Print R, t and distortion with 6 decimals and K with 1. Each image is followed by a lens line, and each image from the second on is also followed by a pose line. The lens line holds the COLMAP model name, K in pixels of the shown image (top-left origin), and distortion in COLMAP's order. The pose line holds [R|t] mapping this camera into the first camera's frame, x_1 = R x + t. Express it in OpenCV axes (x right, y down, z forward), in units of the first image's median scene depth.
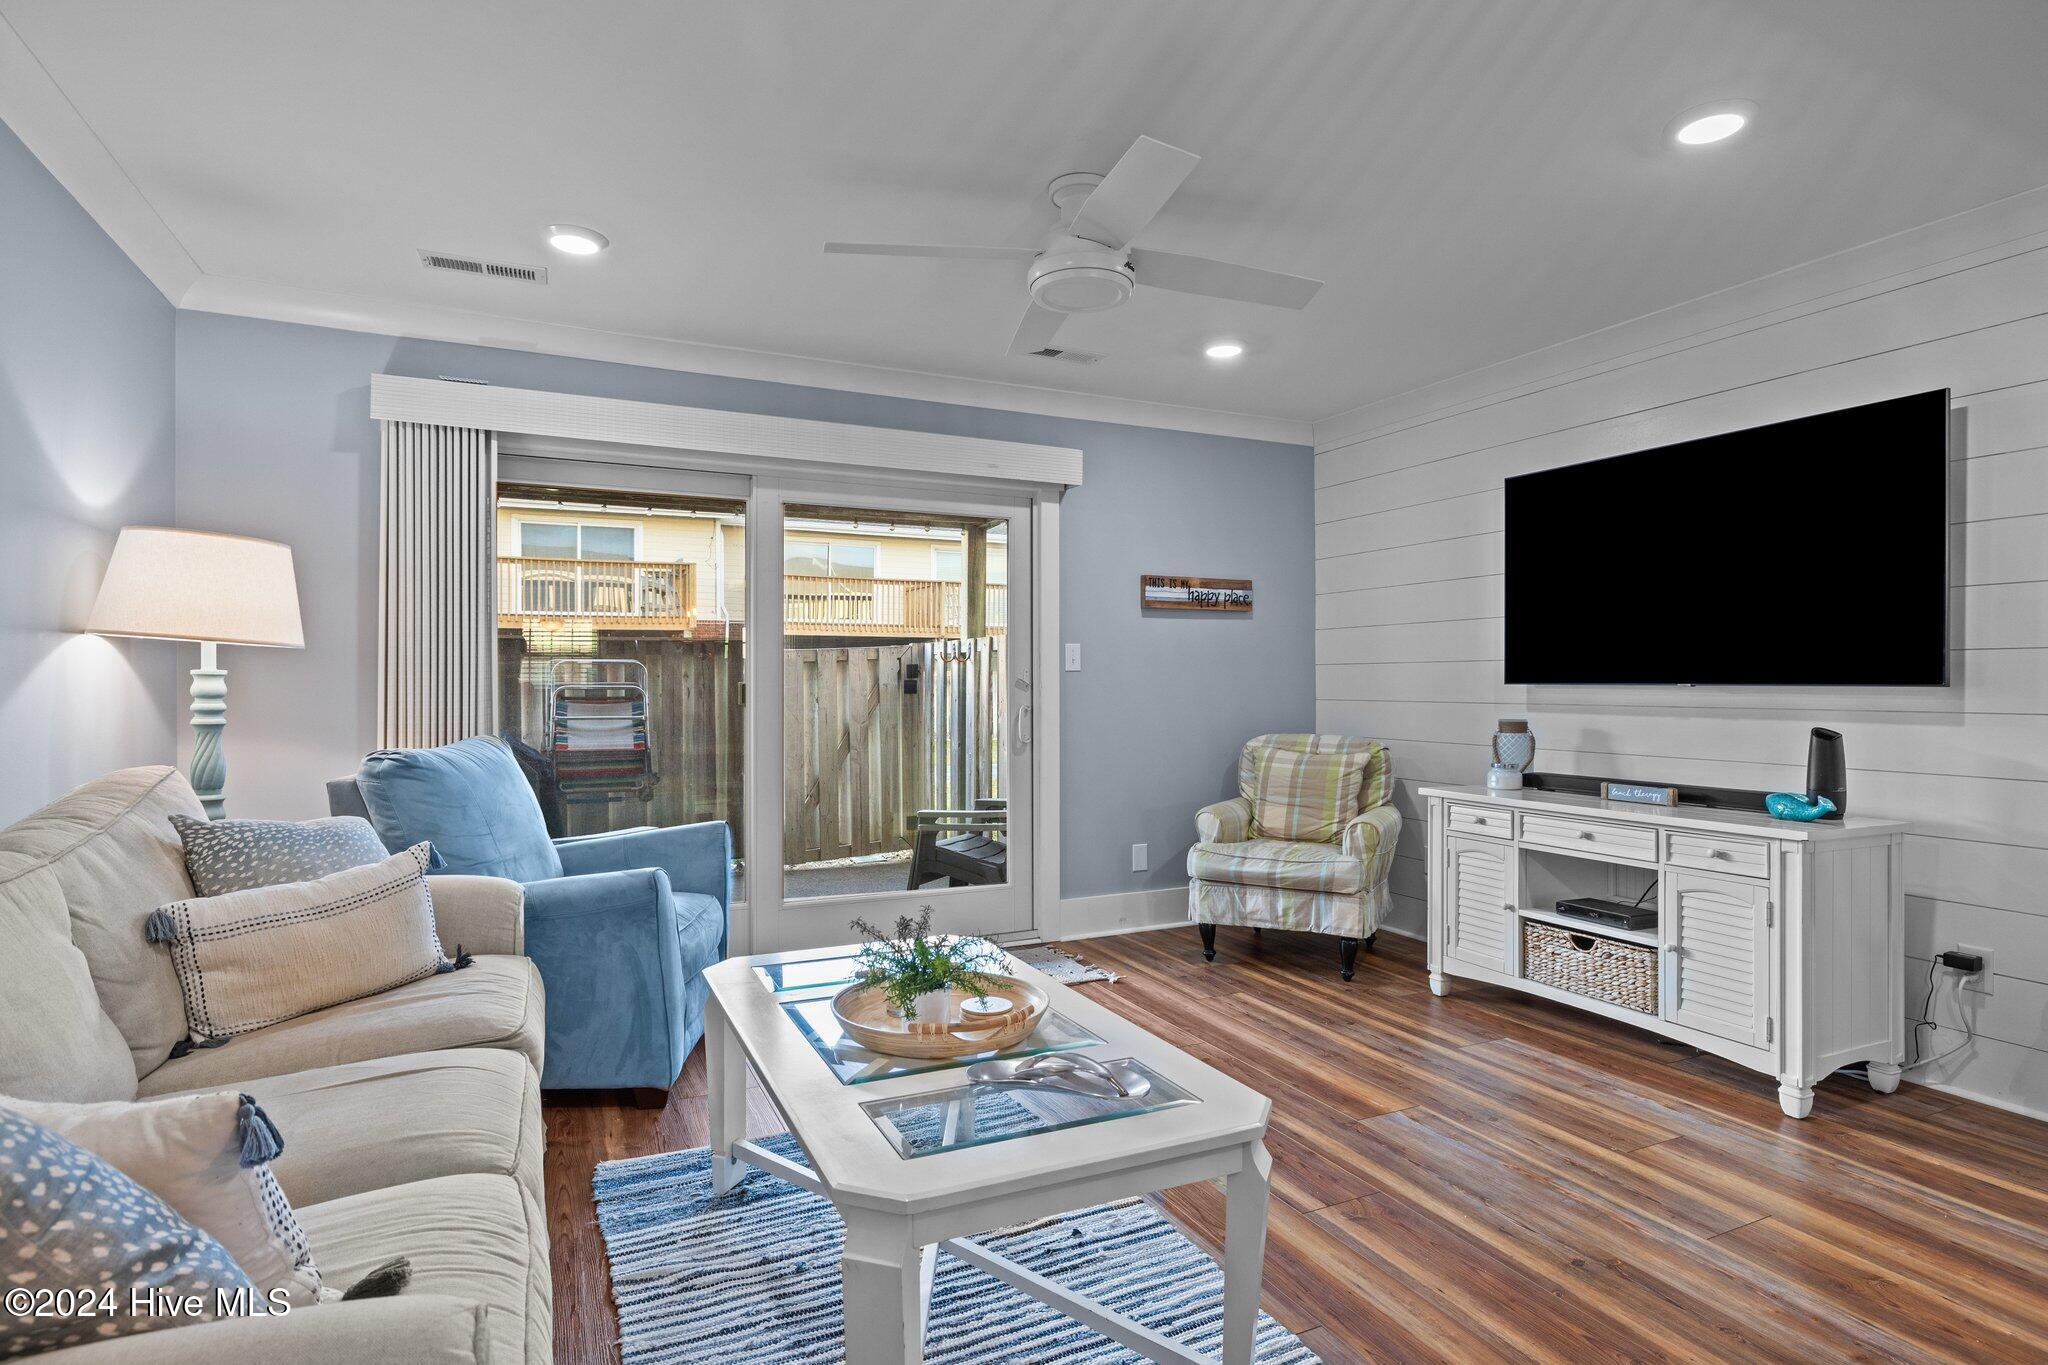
lens RADIAL K [[1050.0, 0, 1024.0], [0, 1050.0, 688.8], [0, 0, 1]] dist [-0.002852, -0.002270]
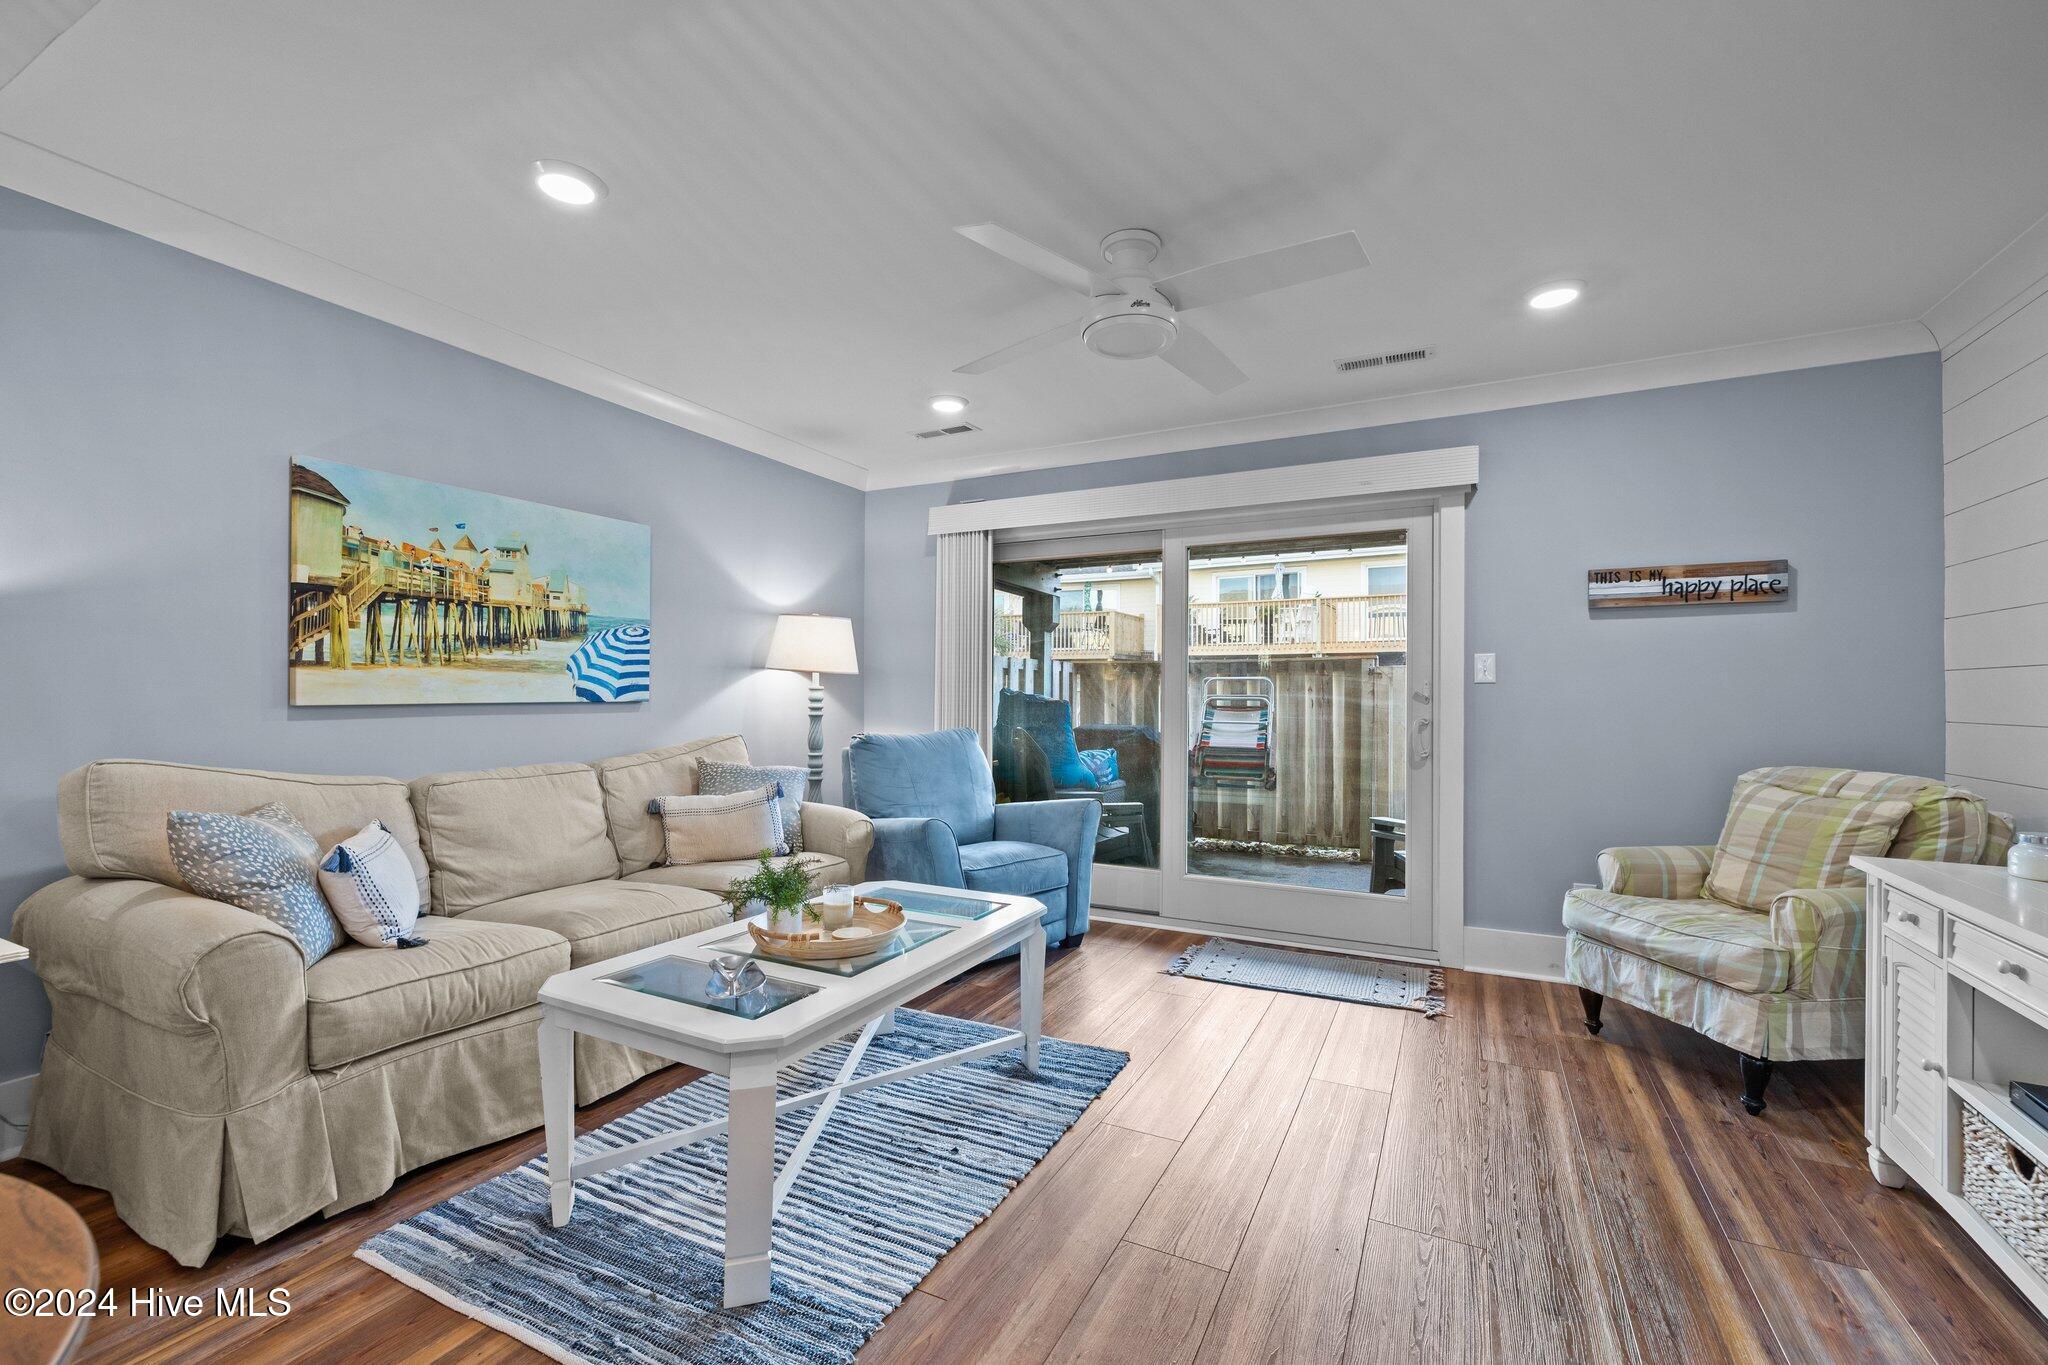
lens RADIAL K [[864.9, 0, 1019.5], [0, 864.9, 692.5], [0, 0, 1]] dist [-0.000299, 0.001163]
pose [[0.603571, -0.000112, -0.797309, 0.526404], [-0.008275, 0.999945, -0.006405, -0.000013], [0.797266, 0.010464, 0.603537, 0.270810]]
